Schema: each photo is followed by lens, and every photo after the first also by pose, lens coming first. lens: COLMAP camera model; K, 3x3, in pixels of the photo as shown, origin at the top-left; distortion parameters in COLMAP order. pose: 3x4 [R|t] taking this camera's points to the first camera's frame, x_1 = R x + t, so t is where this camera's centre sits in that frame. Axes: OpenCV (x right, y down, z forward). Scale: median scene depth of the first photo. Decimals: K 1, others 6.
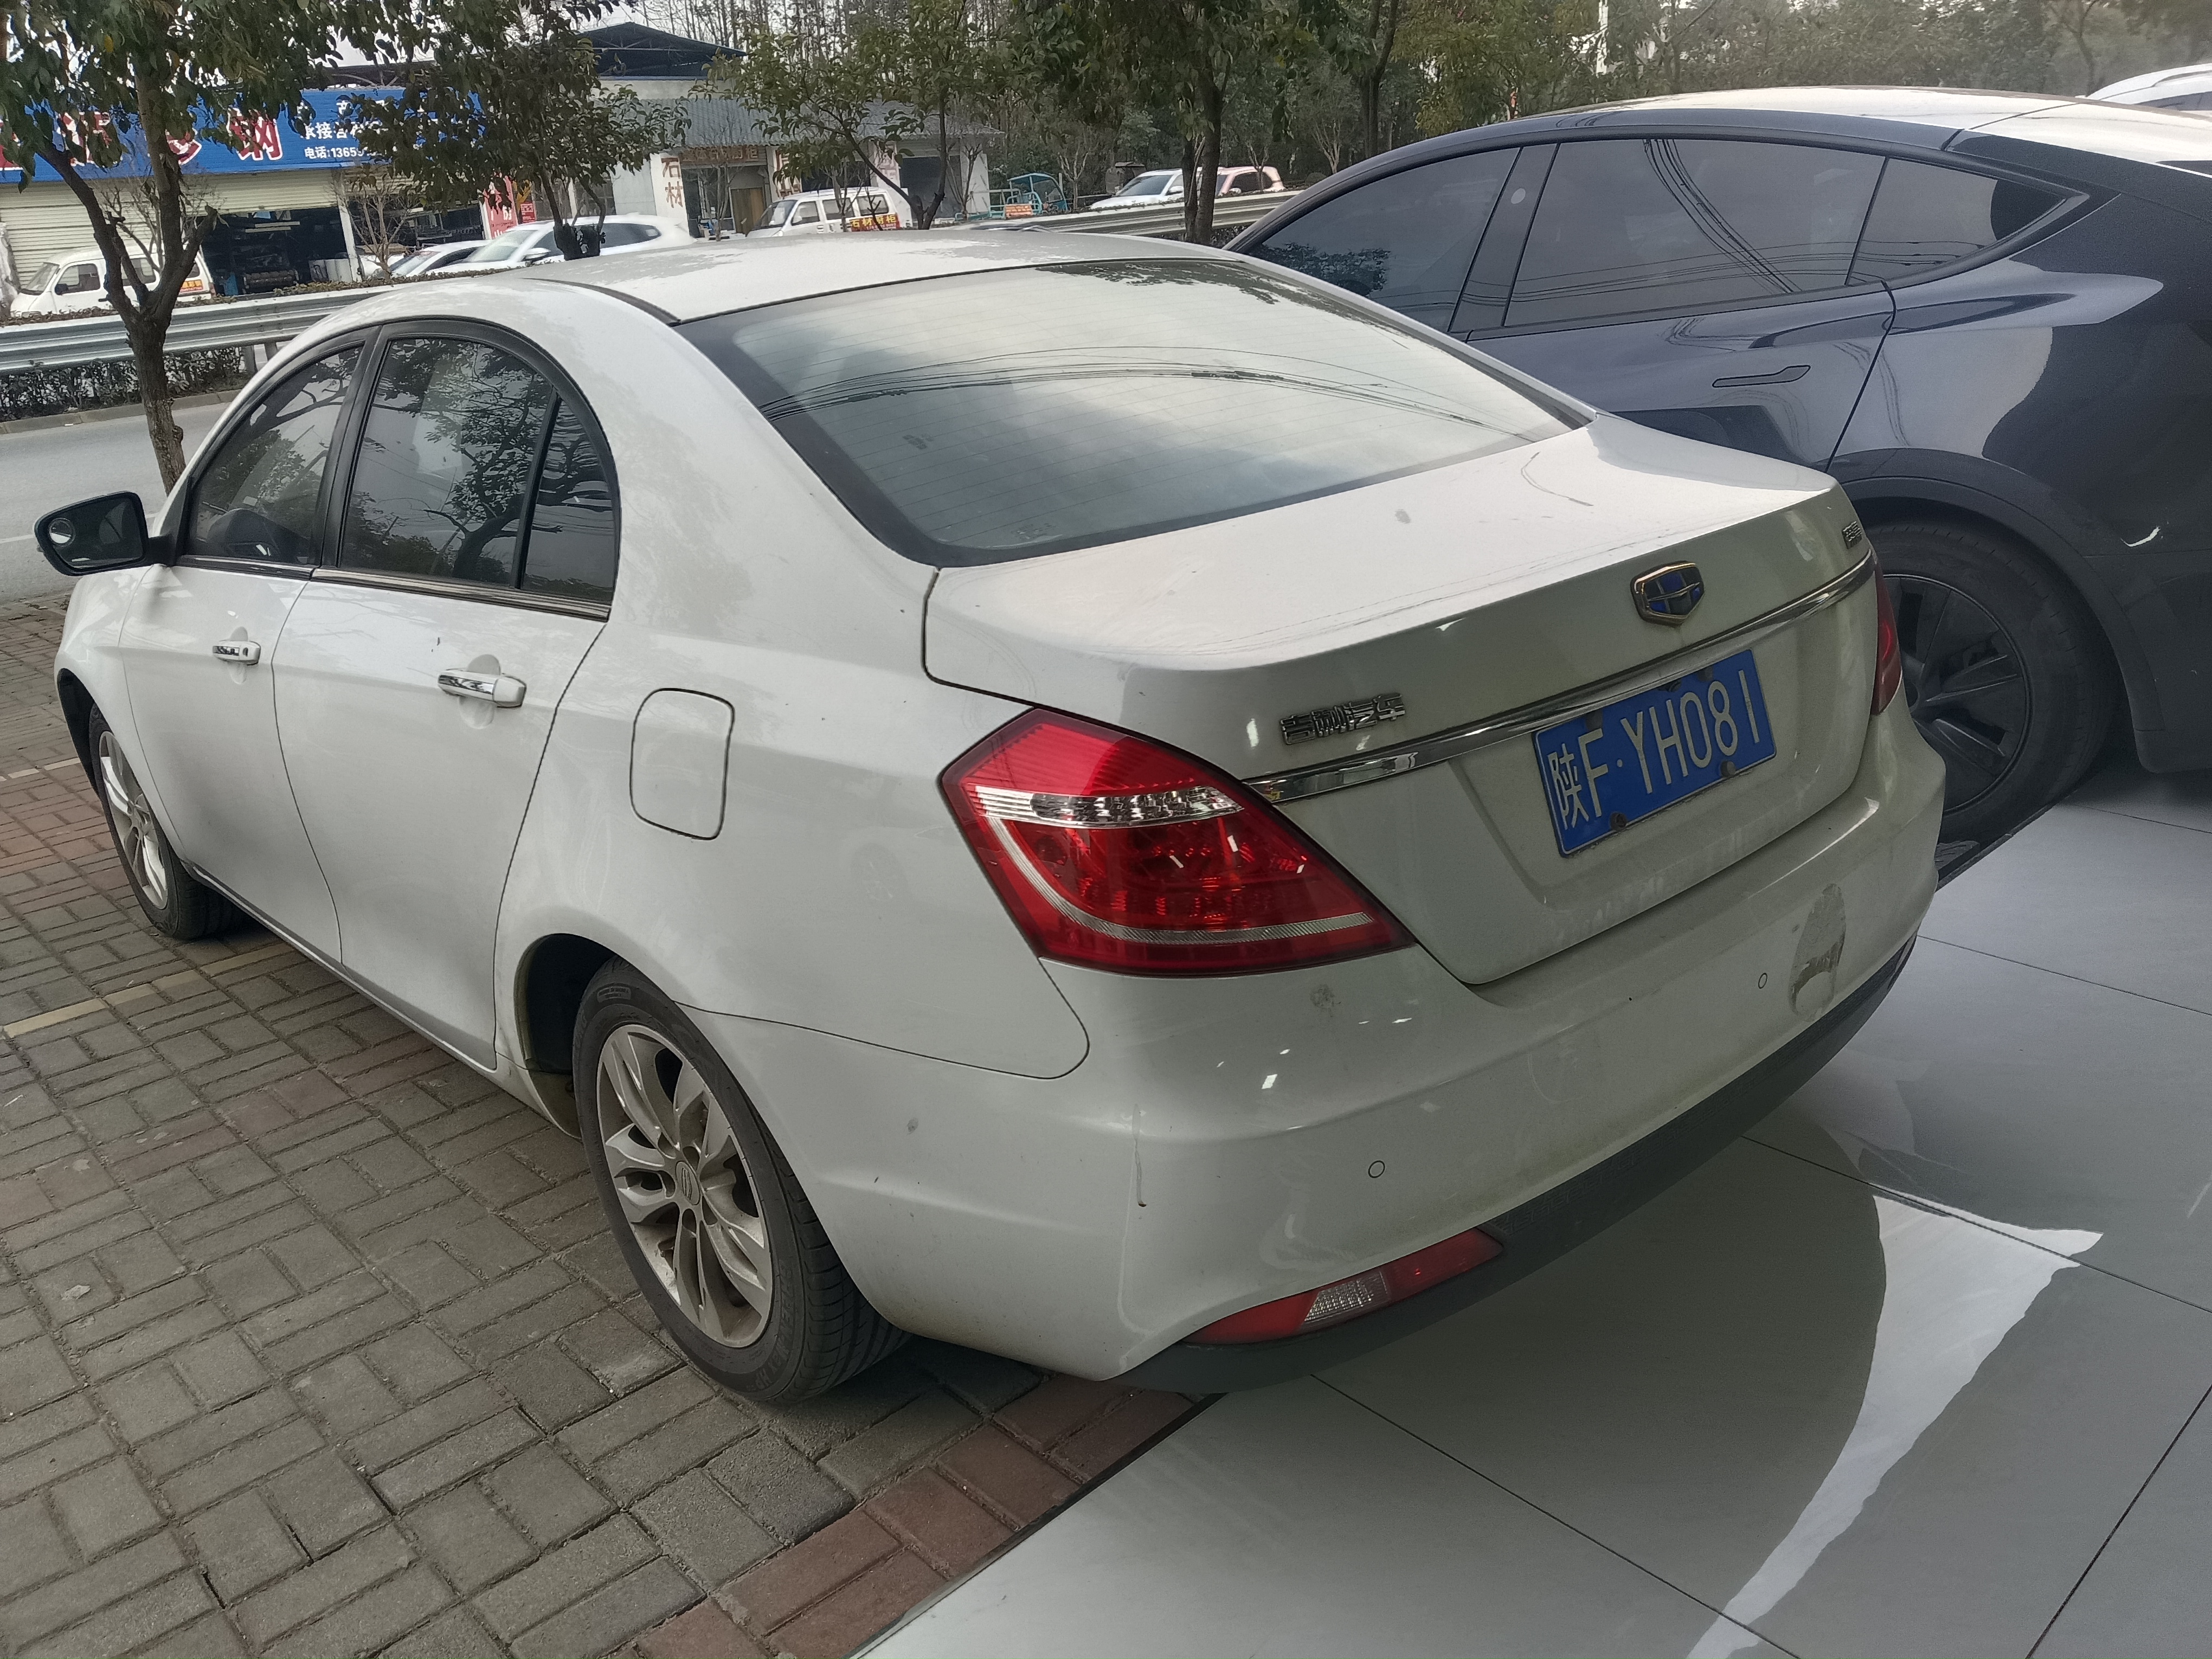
lens RADIAL K [[1717.0, 0, 1109.7], [0, 1717.0, 831.3], [0, 0, 1]] dist [0.040728, -0.073109]
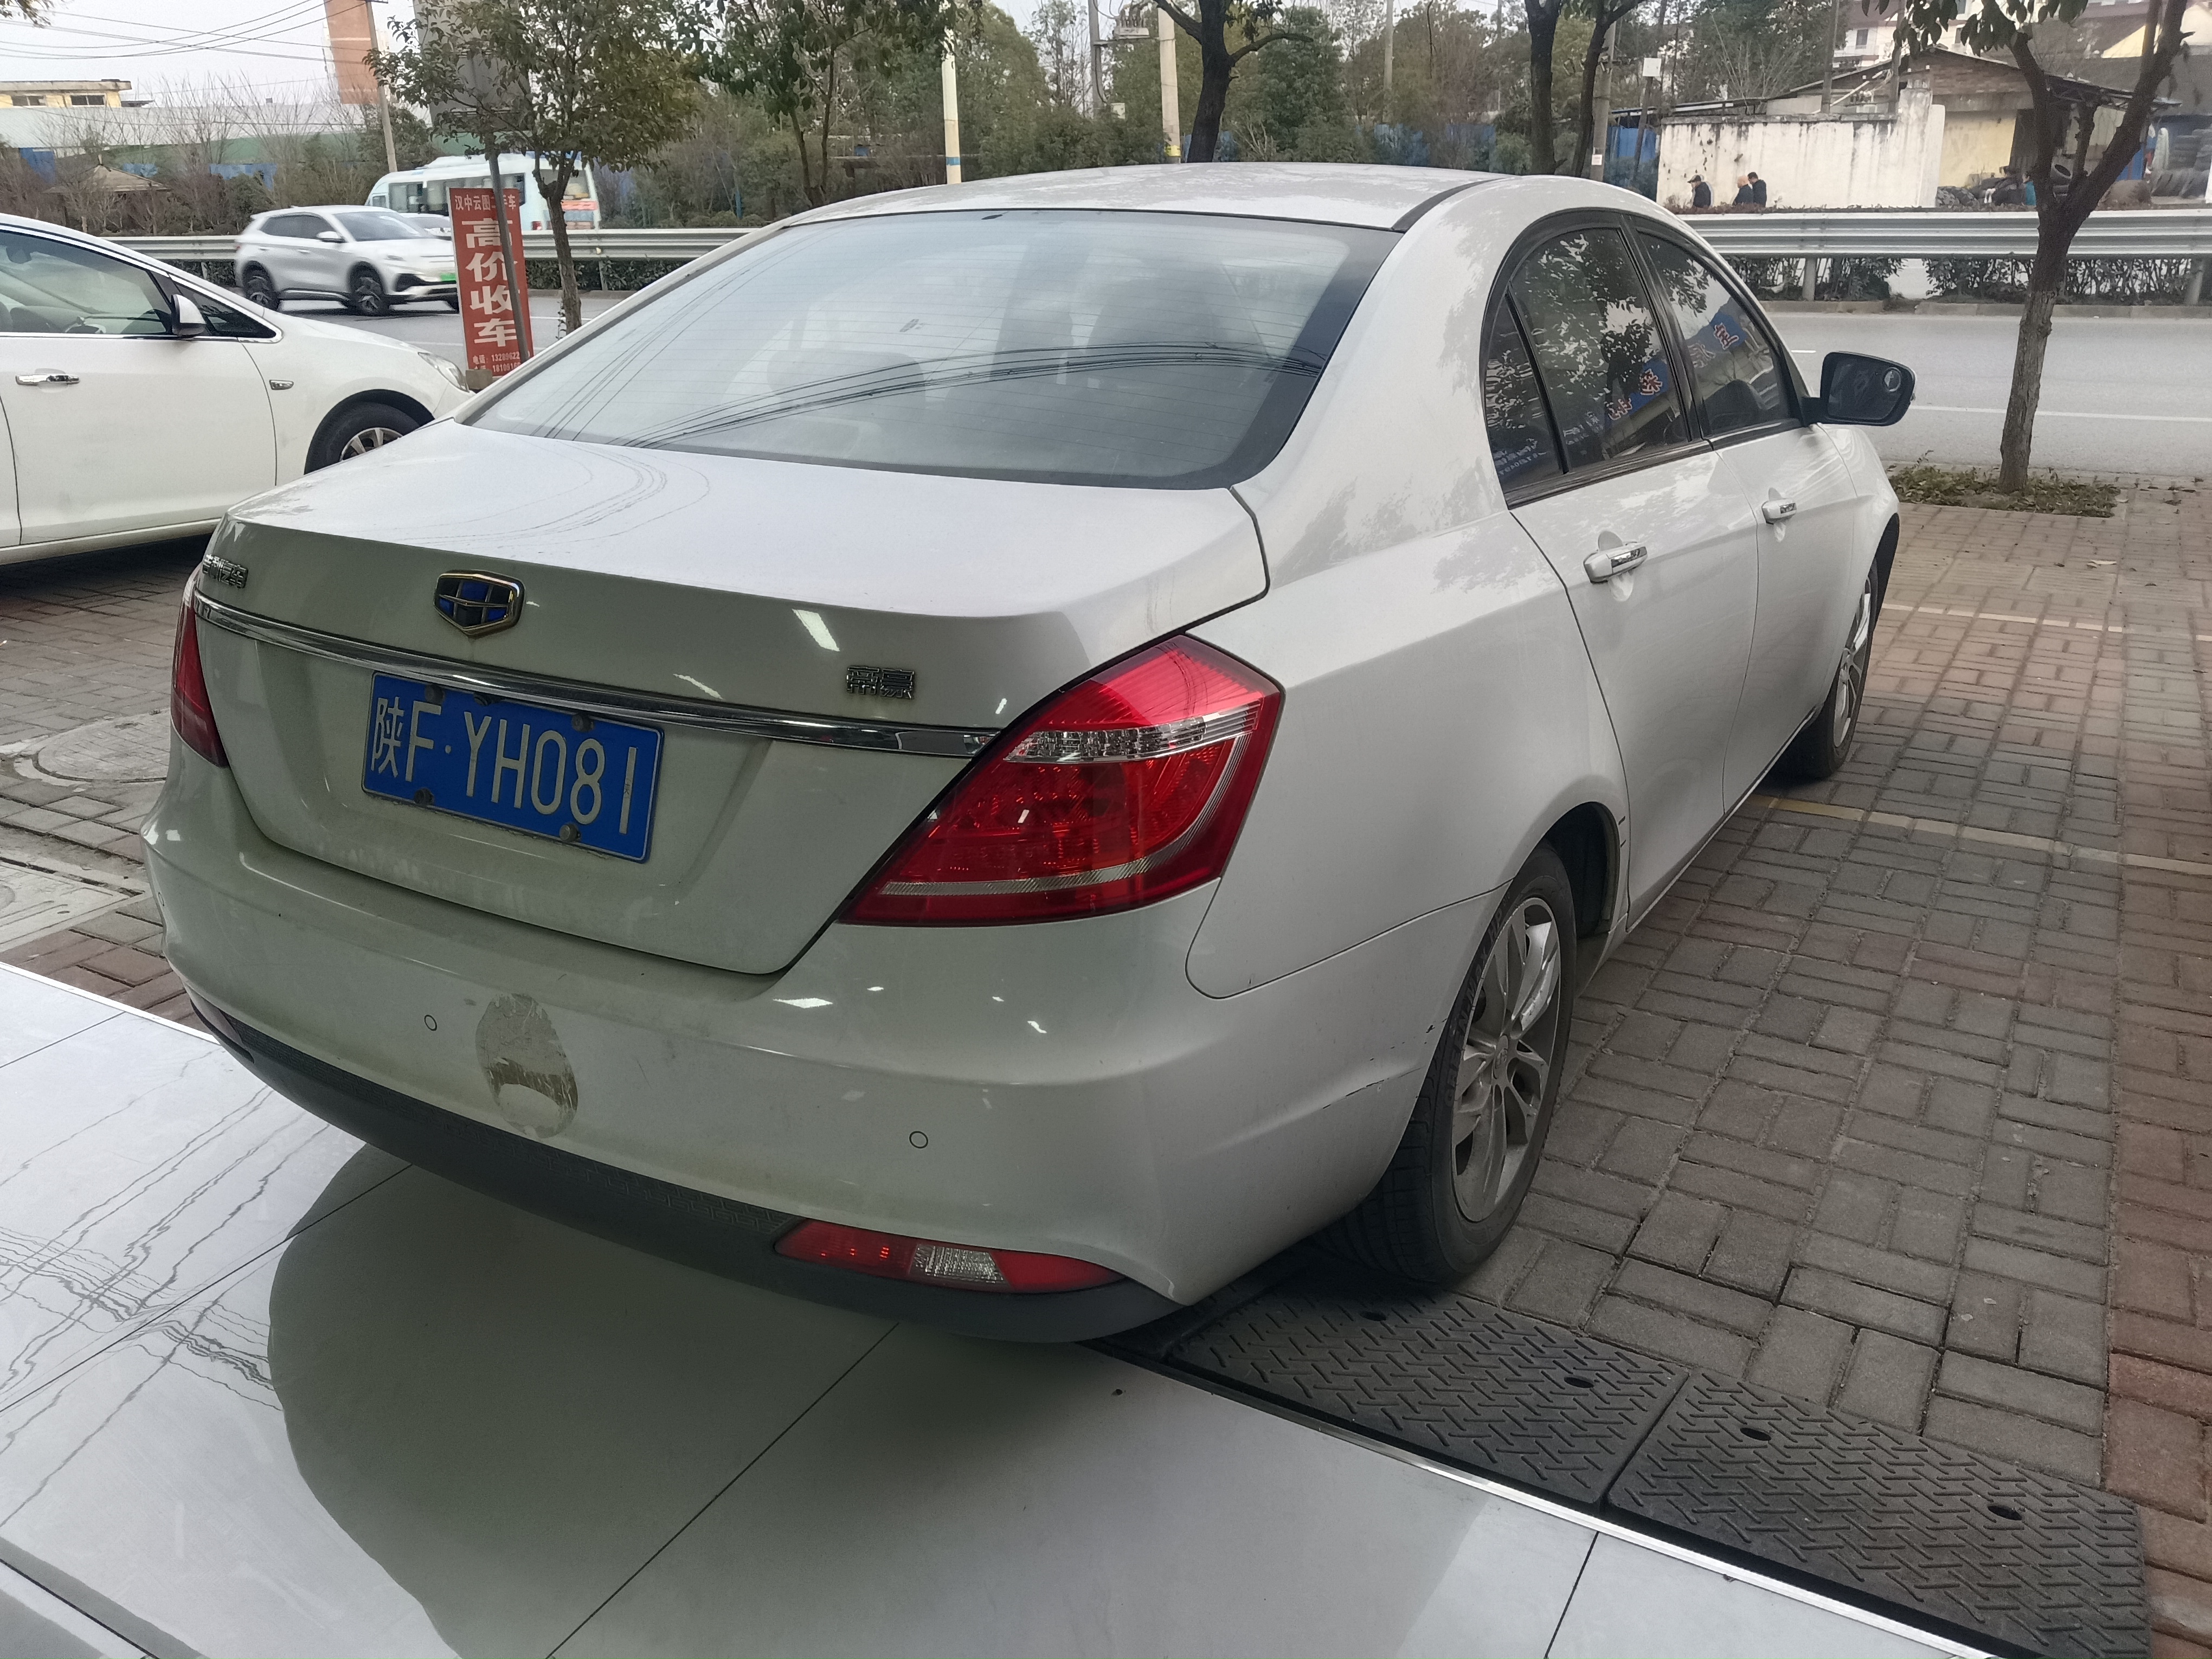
lens RADIAL K [[1717.0, 0, 1113.5], [0, 1717.0, 829.9], [0, 0, 1]] dist [0.040728, -0.073109]
pose [[0.309639, 0.397148, -0.863943, 1.297898], [-0.341447, 0.894435, 0.288790, -0.417696], [0.887433, 0.205570, 0.412557, 0.943737]]
